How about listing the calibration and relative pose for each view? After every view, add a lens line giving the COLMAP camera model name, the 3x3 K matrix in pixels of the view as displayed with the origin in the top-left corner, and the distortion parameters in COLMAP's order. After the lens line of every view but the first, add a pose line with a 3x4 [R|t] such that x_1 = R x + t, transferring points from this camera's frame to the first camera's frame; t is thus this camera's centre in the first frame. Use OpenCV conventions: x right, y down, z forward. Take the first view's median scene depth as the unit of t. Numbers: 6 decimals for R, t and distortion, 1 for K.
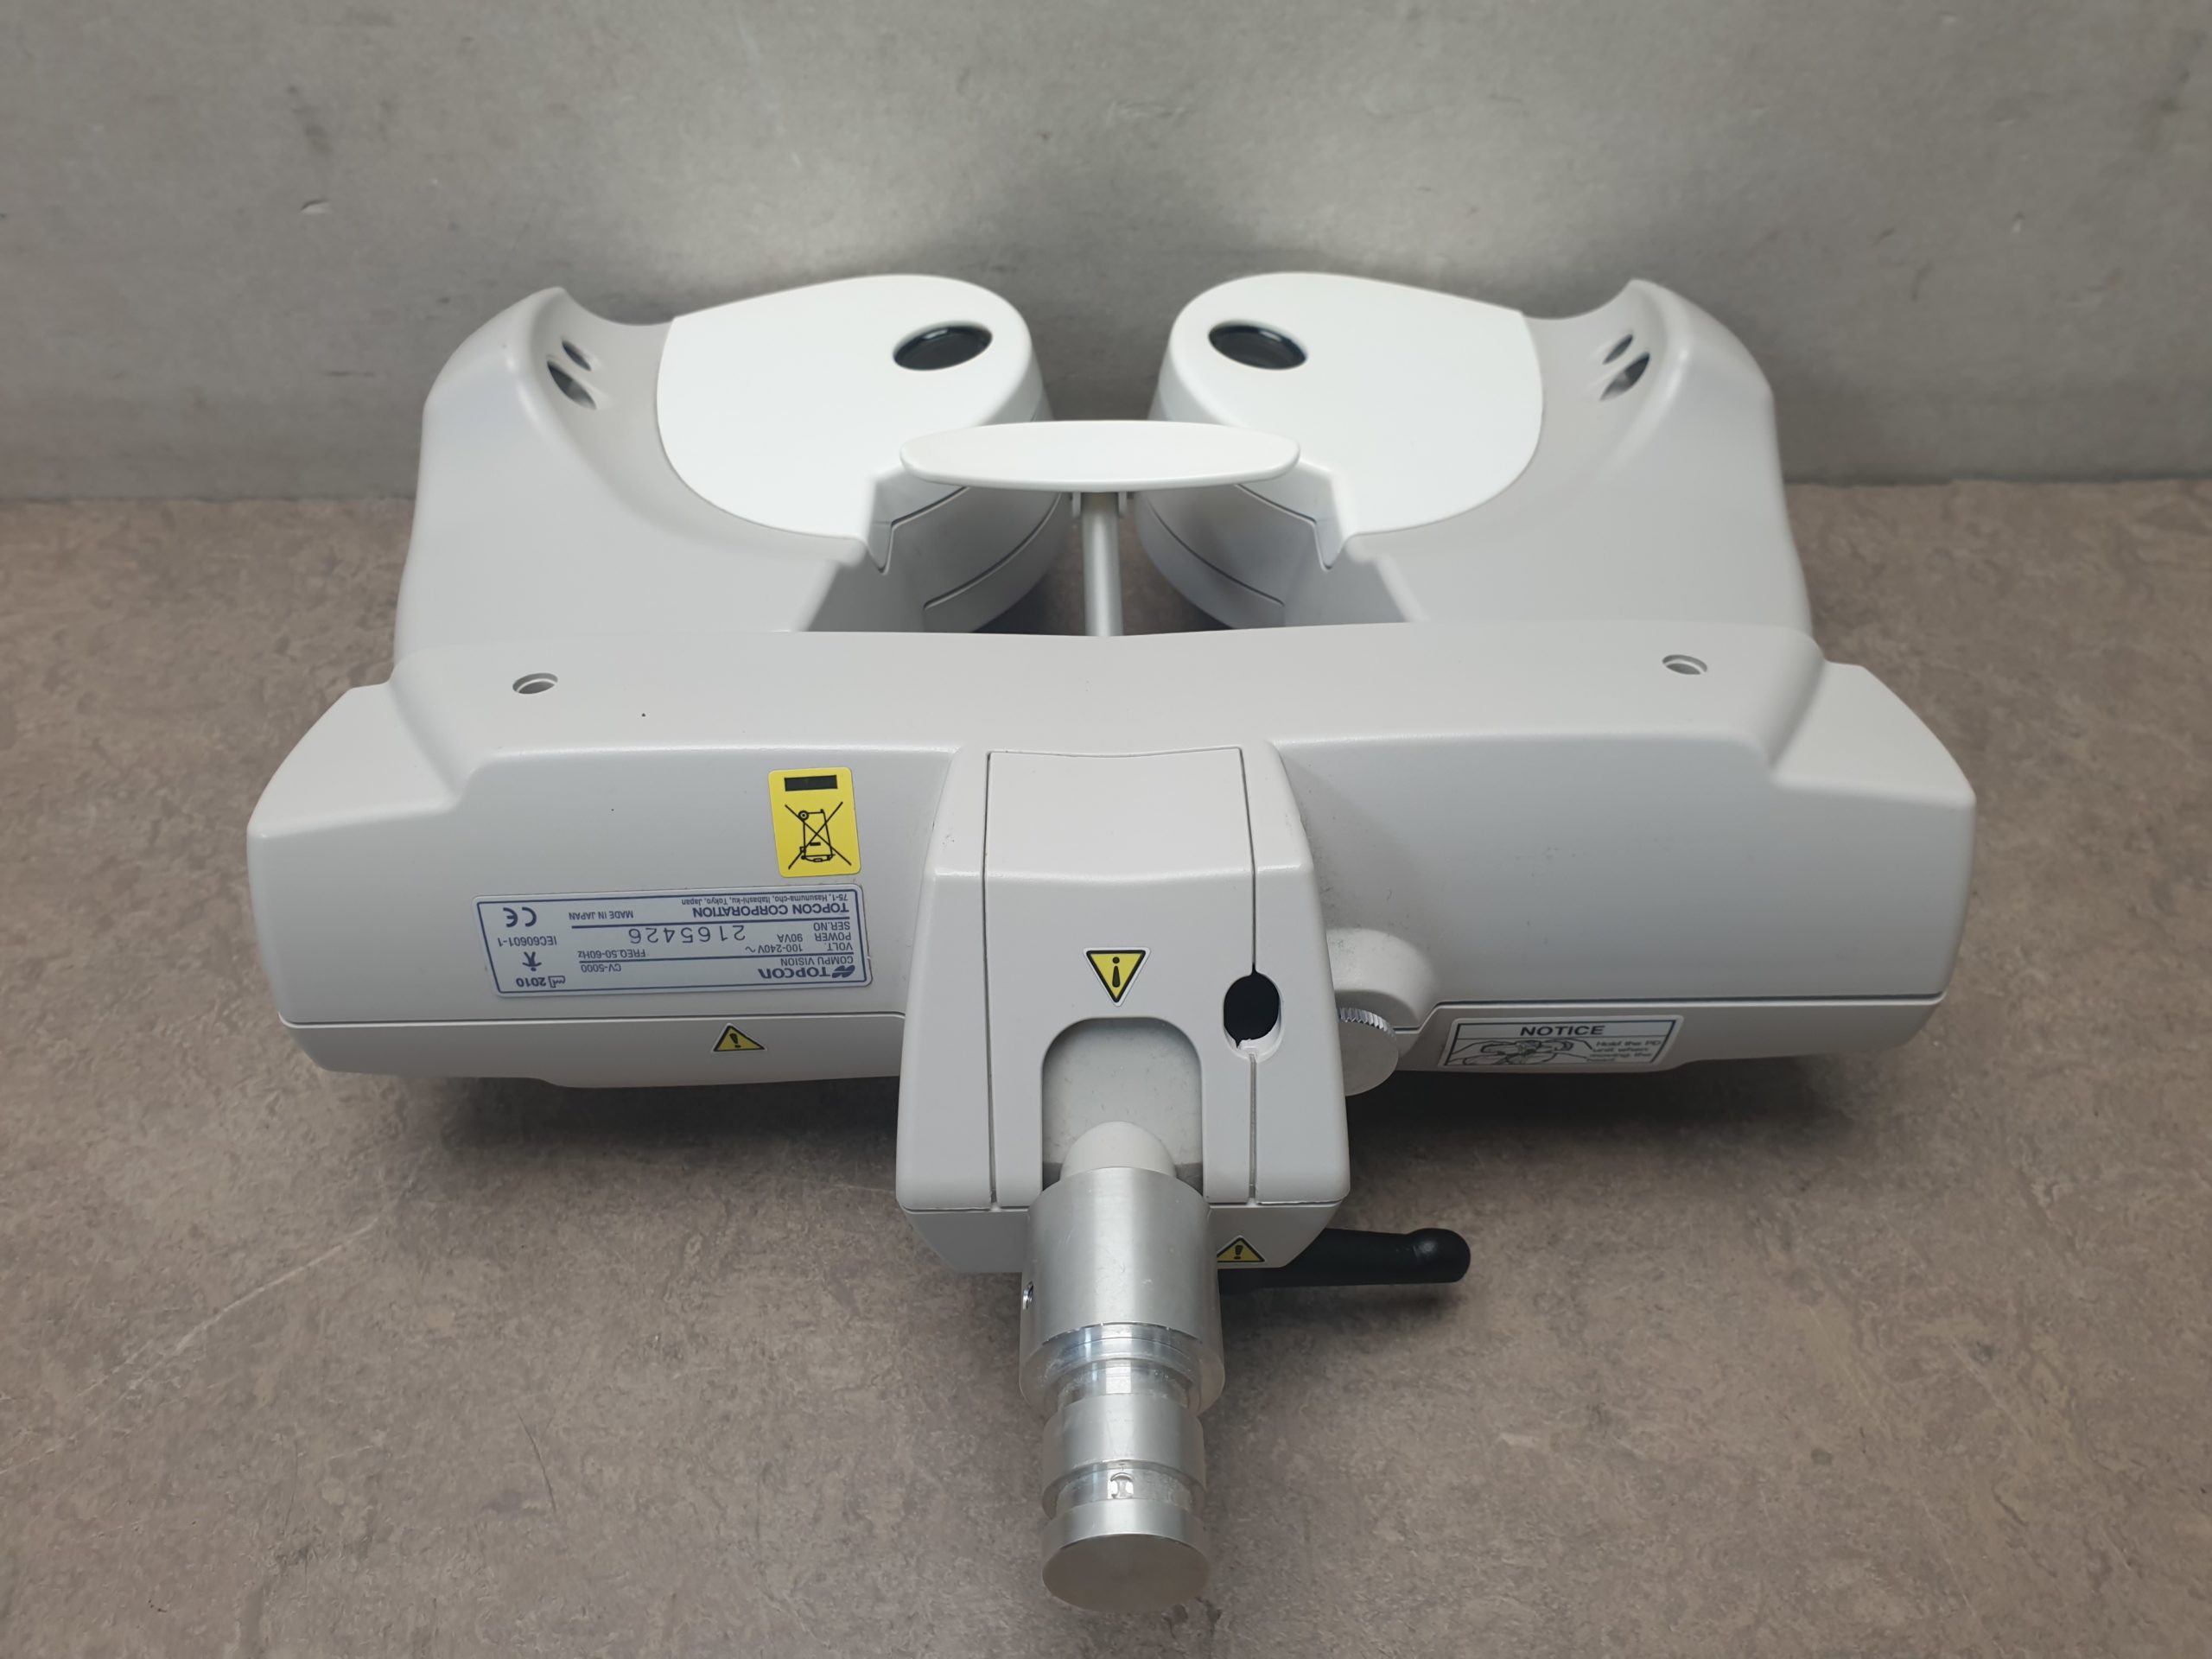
lens RADIAL K [[1739.7, 0, 1102.5], [0, 1739.7, 816.7], [0, 0, 1]] dist [-0.050748, 0.064580]
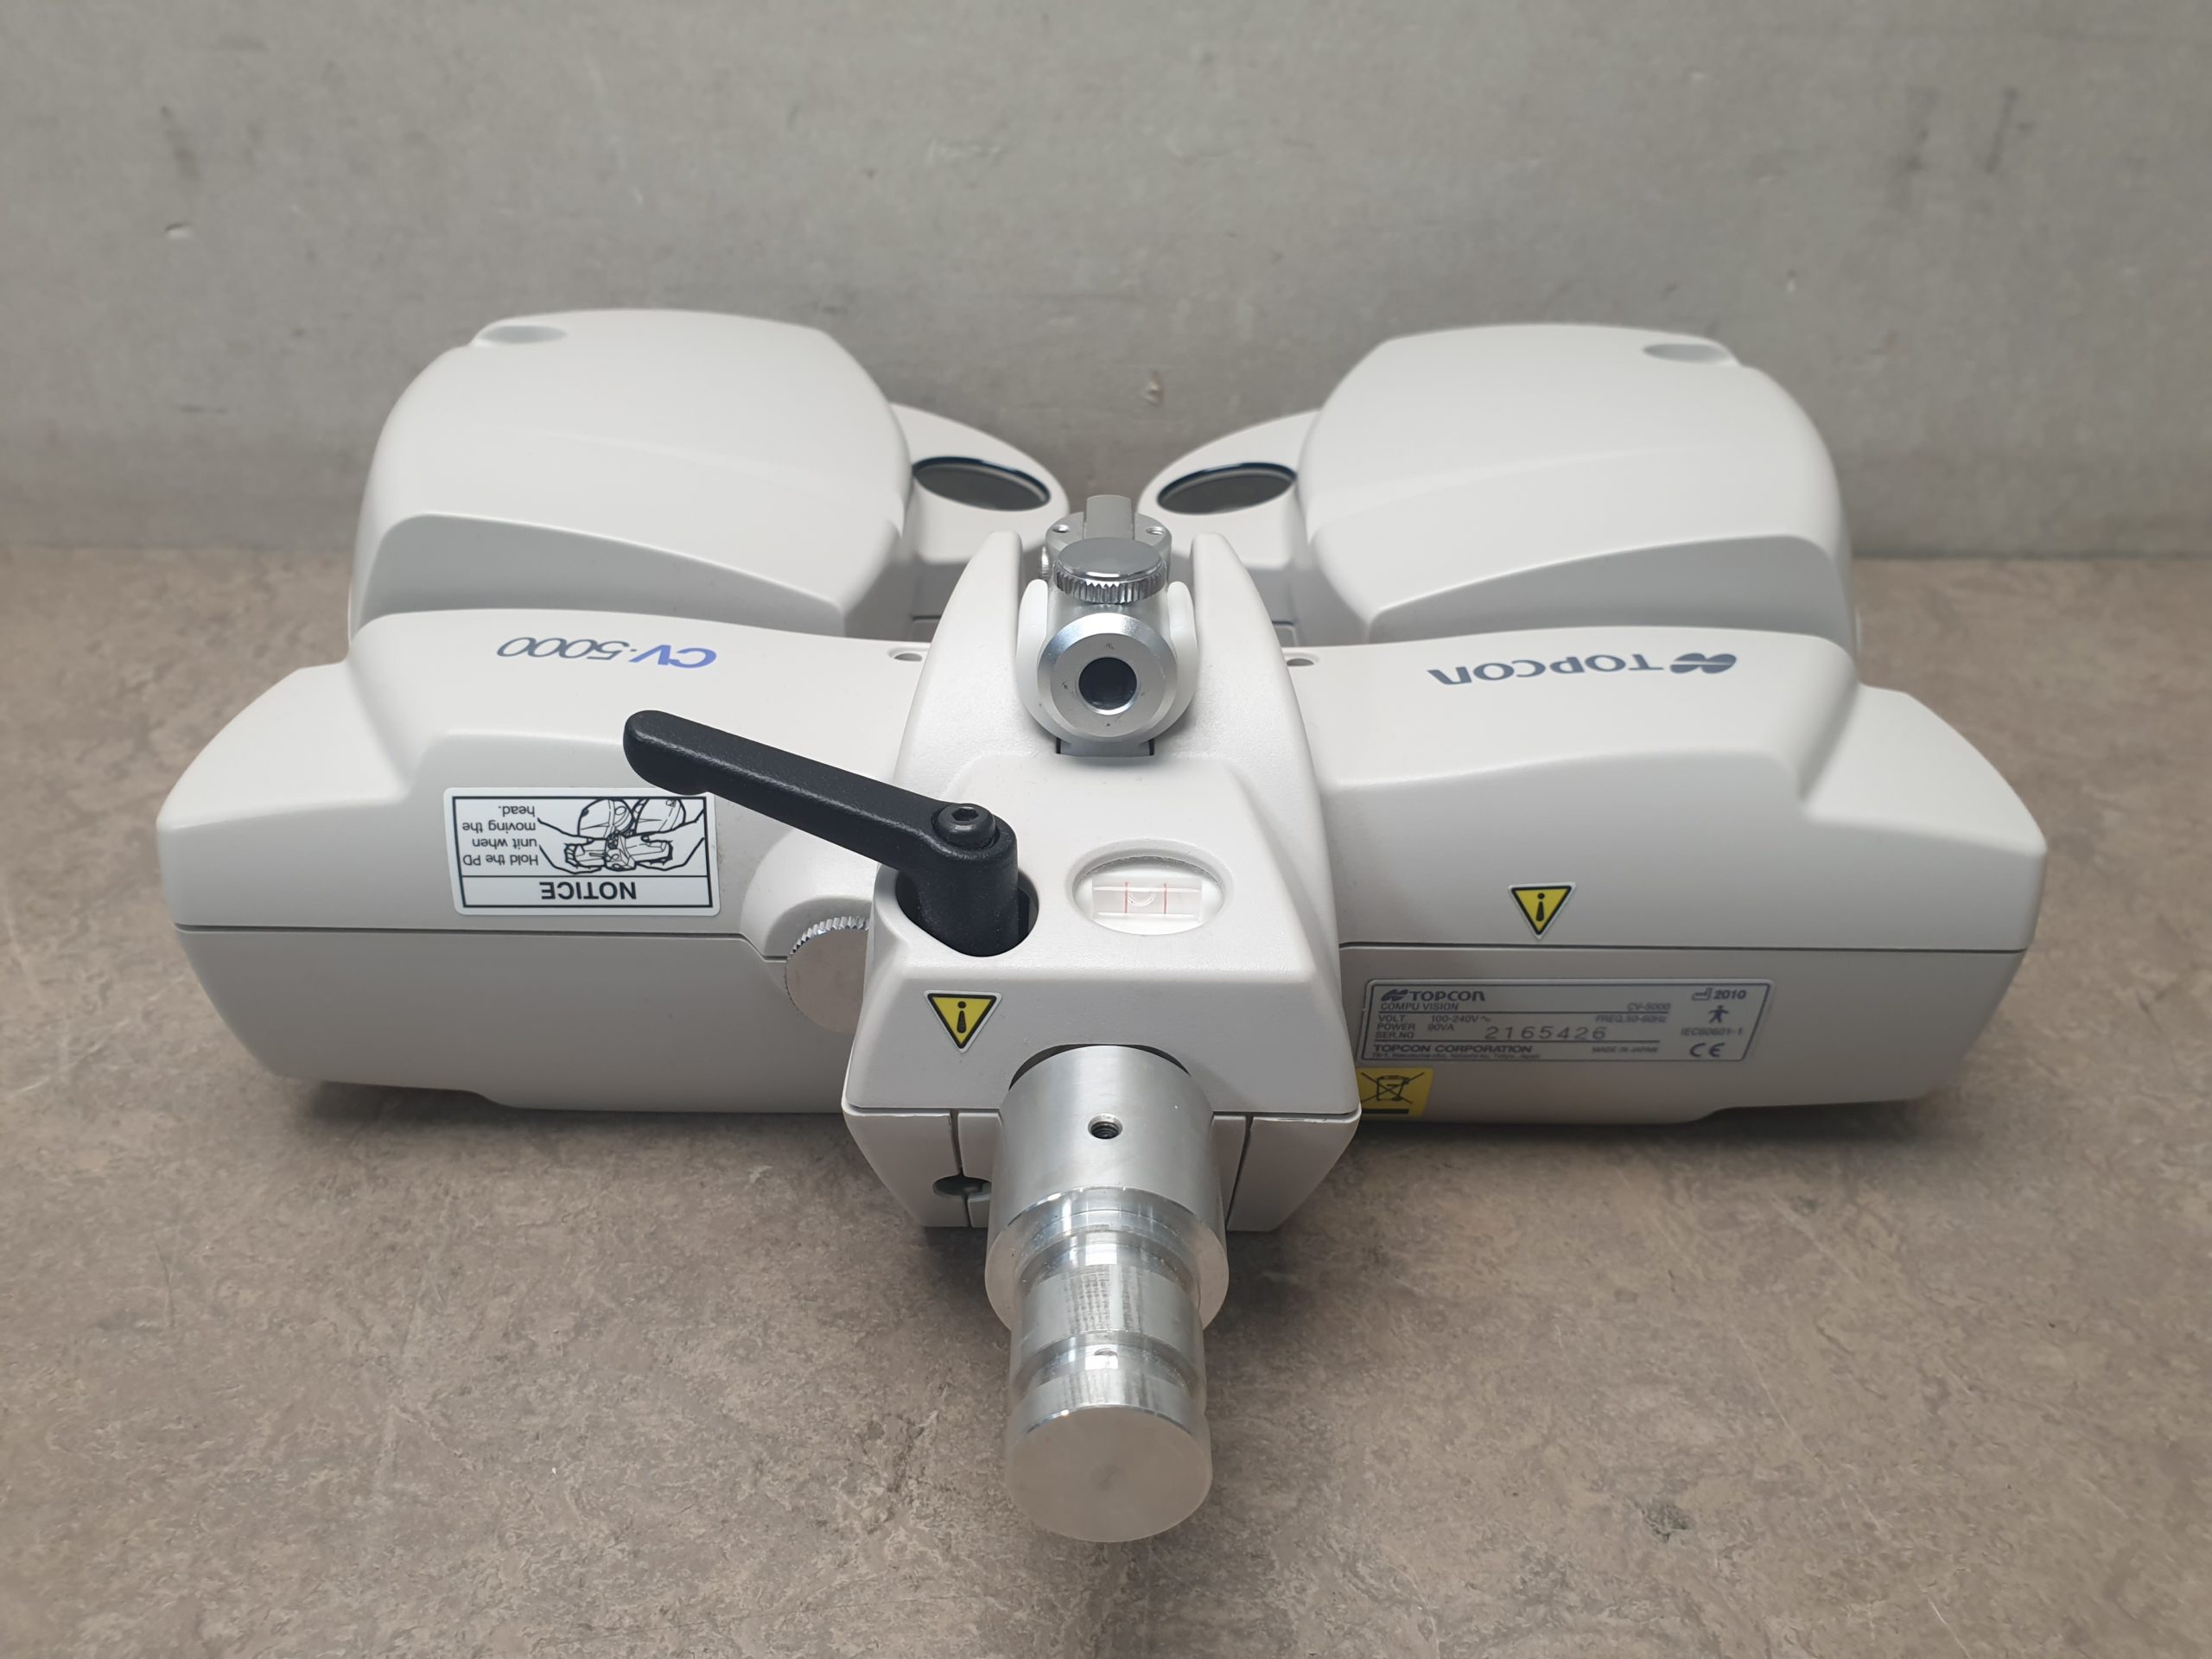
lens RADIAL K [[1739.7, 0, 1093.5], [0, 1739.7, 834.8], [0, 0, 1]] dist [-0.050748, 0.064580]
pose [[0.999879, 0.010607, 0.011365, 0.129312], [-0.007450, 0.968597, -0.248526, 0.357394], [-0.013644, 0.248411, 0.968558, 0.084423]]
